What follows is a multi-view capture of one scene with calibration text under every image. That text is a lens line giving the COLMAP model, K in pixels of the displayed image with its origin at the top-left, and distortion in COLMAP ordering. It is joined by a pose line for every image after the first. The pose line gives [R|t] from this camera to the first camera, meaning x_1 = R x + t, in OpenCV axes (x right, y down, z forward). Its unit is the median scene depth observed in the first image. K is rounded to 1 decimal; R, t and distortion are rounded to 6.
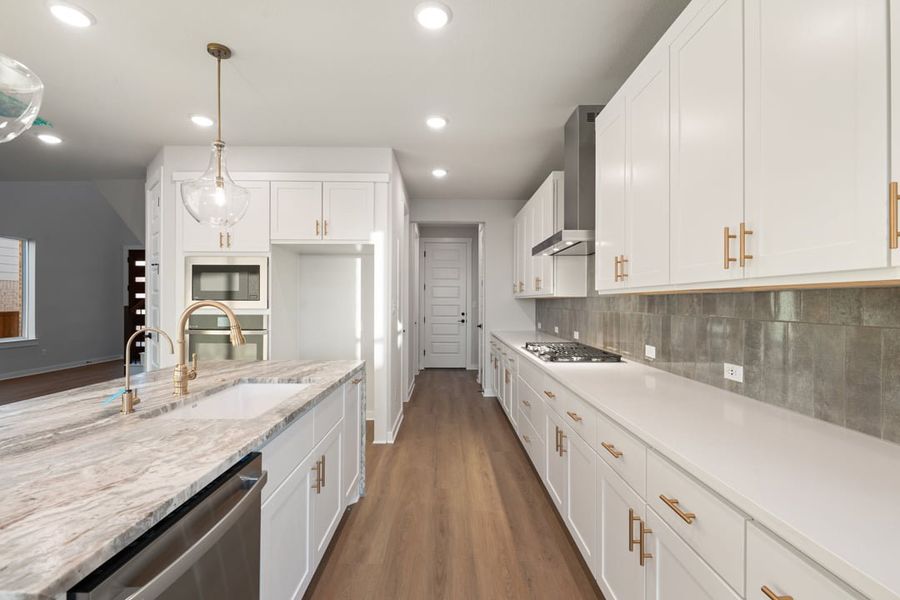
lens RADIAL K [[408.1, 0, 447.5], [0, 408.1, 300.6], [0, 0, 1]] dist [0.005467, -0.008834]
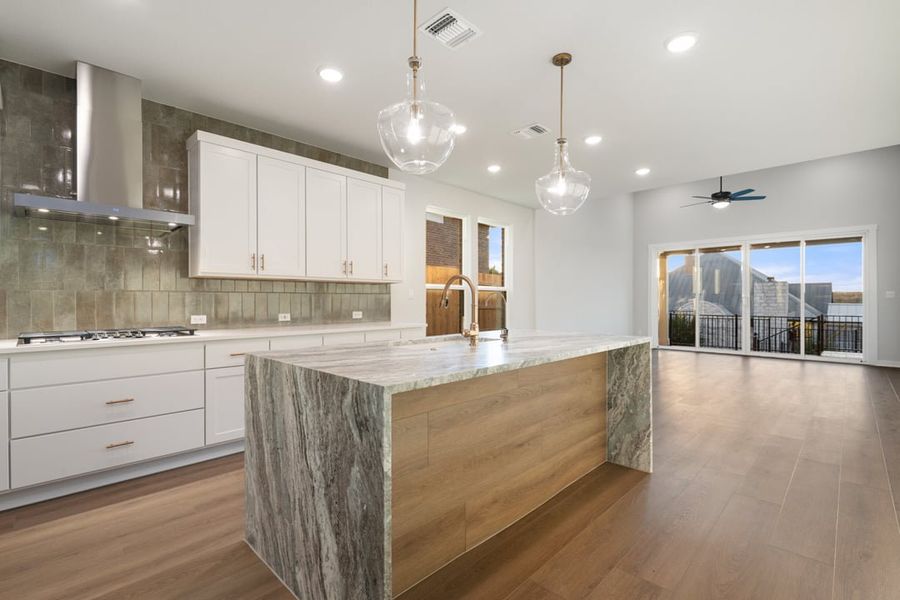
lens RADIAL K [[408.1, 0, 447.5], [0, 408.1, 300.6], [0, 0, 1]] dist [0.005467, -0.008834]
pose [[-0.714768, -0.001463, 0.699360, -0.736788], [-0.002812, 0.999996, -0.000783, 0.042457], [-0.699356, -0.002526, -0.714769, 0.978744]]
